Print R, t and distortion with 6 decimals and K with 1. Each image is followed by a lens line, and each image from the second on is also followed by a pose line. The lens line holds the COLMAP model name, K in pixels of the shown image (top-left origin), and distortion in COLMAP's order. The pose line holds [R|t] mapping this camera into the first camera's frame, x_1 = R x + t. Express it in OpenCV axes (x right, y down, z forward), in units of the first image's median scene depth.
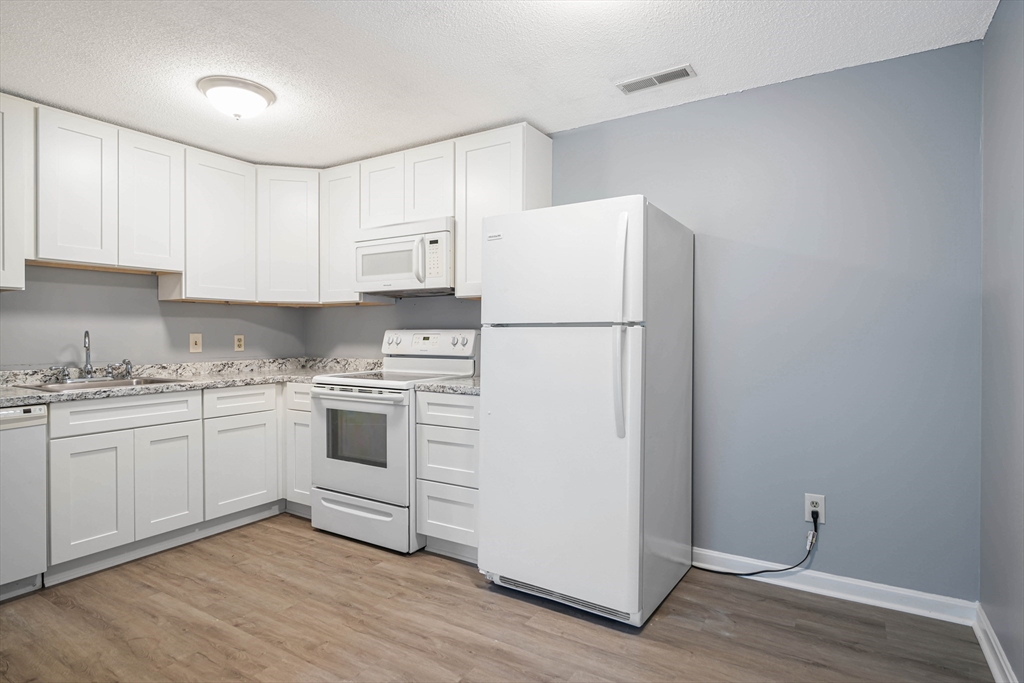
lens RADIAL K [[548.9, 0, 510.7], [0, 548.9, 337.5], [0, 0, 1]] dist [-0.000893, 0.000214]
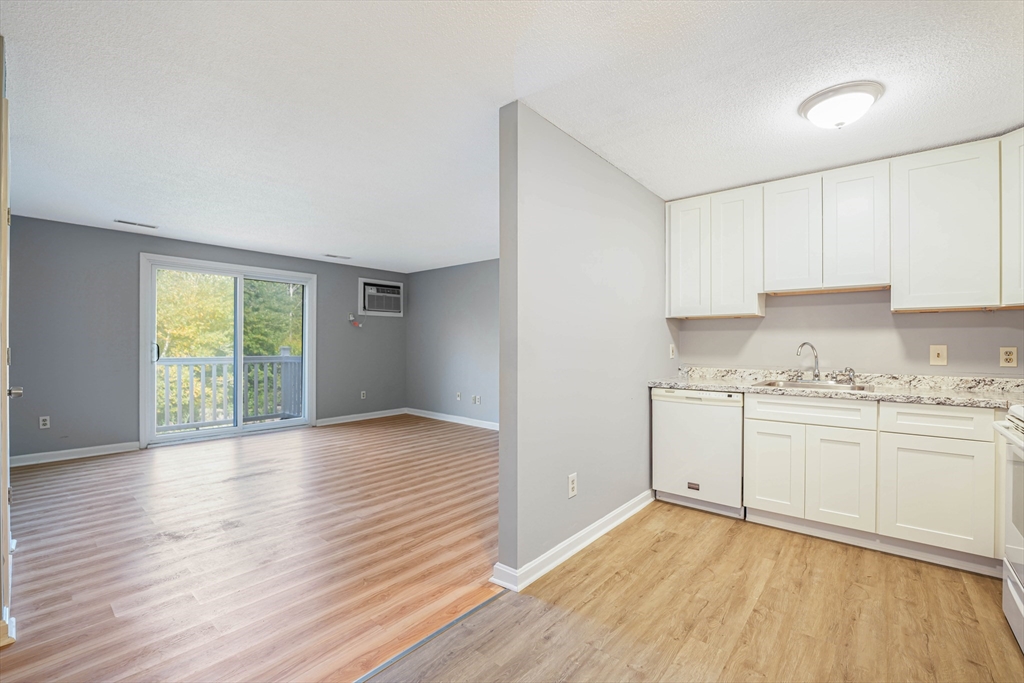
lens RADIAL K [[436.5, 0, 514.8], [0, 436.5, 342.2], [0, 0, 1]] dist [-0.032478, 0.005505]
pose [[-0.142463, -0.003638, -0.989793, 0.330547], [-0.010265, 0.999945, -0.002198, -0.004046], [0.989747, 0.009847, -0.142493, 0.507406]]
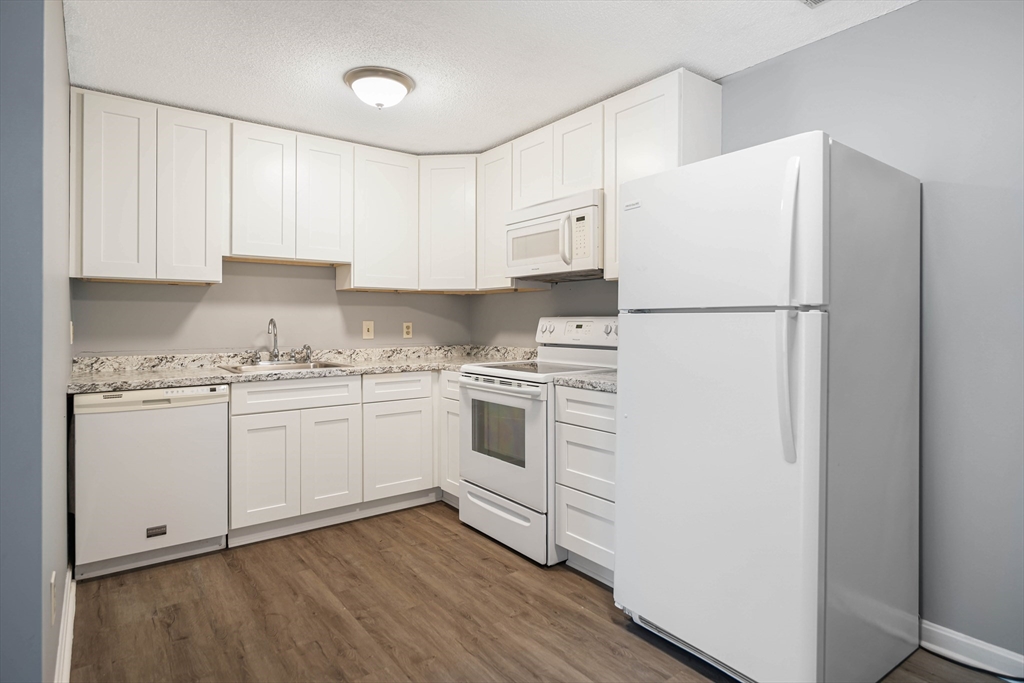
lens RADIAL K [[557.1, 0, 514.1], [0, 557.1, 318.0], [0, 0, 1]] dist [-0.001548, -0.000784]
pose [[0.934955, -0.002007, -0.354761, 0.091311], [-0.002415, 0.999925, -0.012024, -0.001158], [0.354758, 0.012099, 0.934880, 0.127477]]
